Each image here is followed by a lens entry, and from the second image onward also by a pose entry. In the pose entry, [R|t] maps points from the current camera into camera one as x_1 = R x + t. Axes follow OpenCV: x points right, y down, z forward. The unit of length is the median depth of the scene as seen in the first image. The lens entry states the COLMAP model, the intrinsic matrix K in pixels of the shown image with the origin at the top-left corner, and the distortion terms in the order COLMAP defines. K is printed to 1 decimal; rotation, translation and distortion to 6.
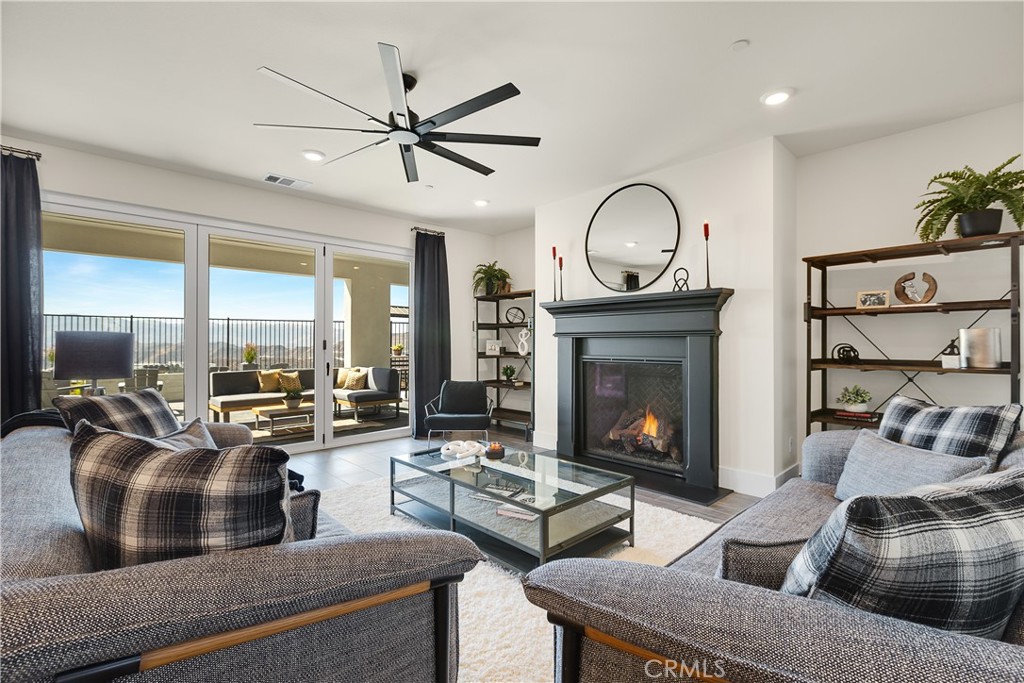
lens RADIAL K [[469.3, 0, 504.3], [0, 469.3, 341.5], [0, 0, 1]] dist [-0.002963, -0.000270]
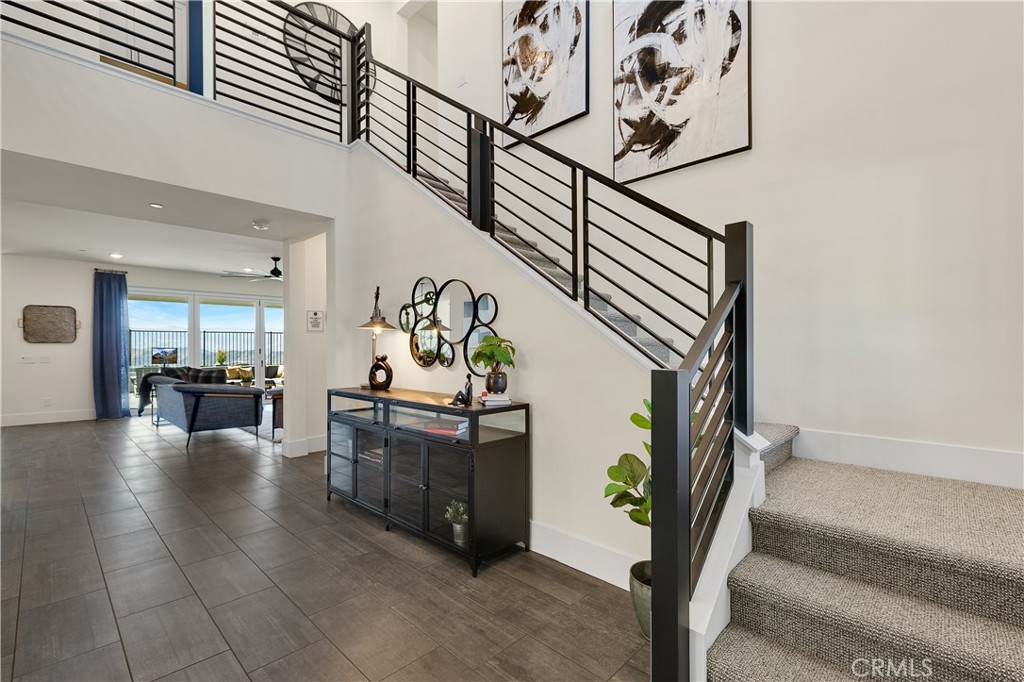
lens RADIAL K [[469.3, 0, 513.4], [0, 469.3, 345.5], [0, 0, 1]] dist [-0.002963, -0.000270]
pose [[0.998274, -0.000178, 0.058720, 0.425388], [0.000226, 1.000000, -0.000816, -0.012046], [-0.058720, 0.000828, 0.998274, -0.775978]]
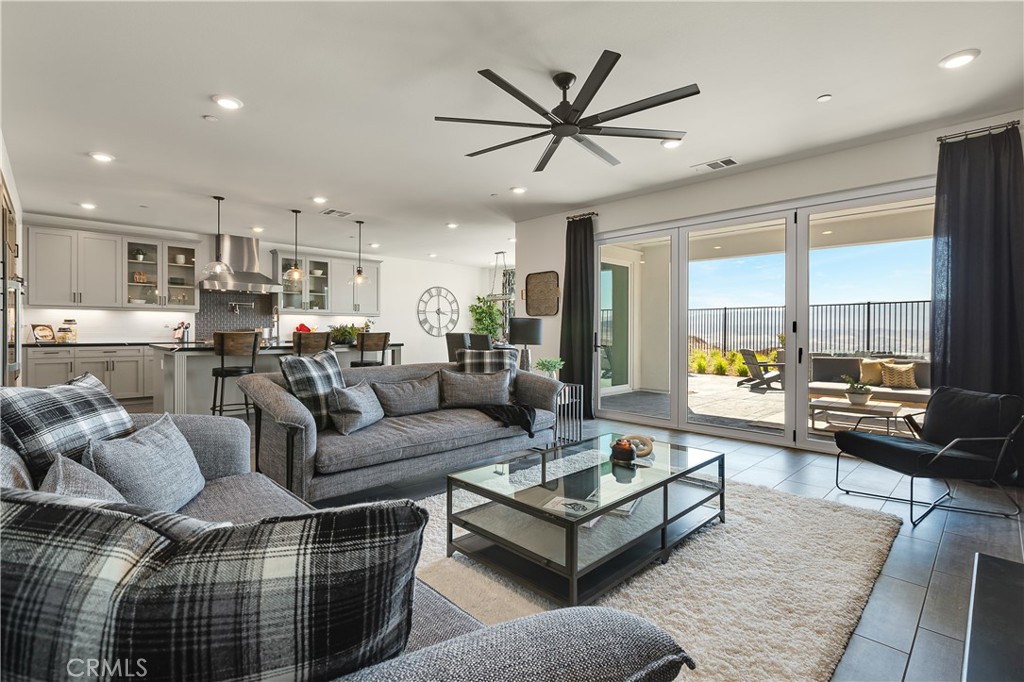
lens RADIAL K [[469.3, 0, 505.6], [0, 469.3, 334.4], [0, 0, 1]] dist [-0.002963, -0.000270]
pose [[0.036826, 0.010572, -0.999266, 0.349434], [-0.001143, 0.999944, 0.010537, 0.009435], [0.999321, 0.000754, 0.036836, 0.335870]]
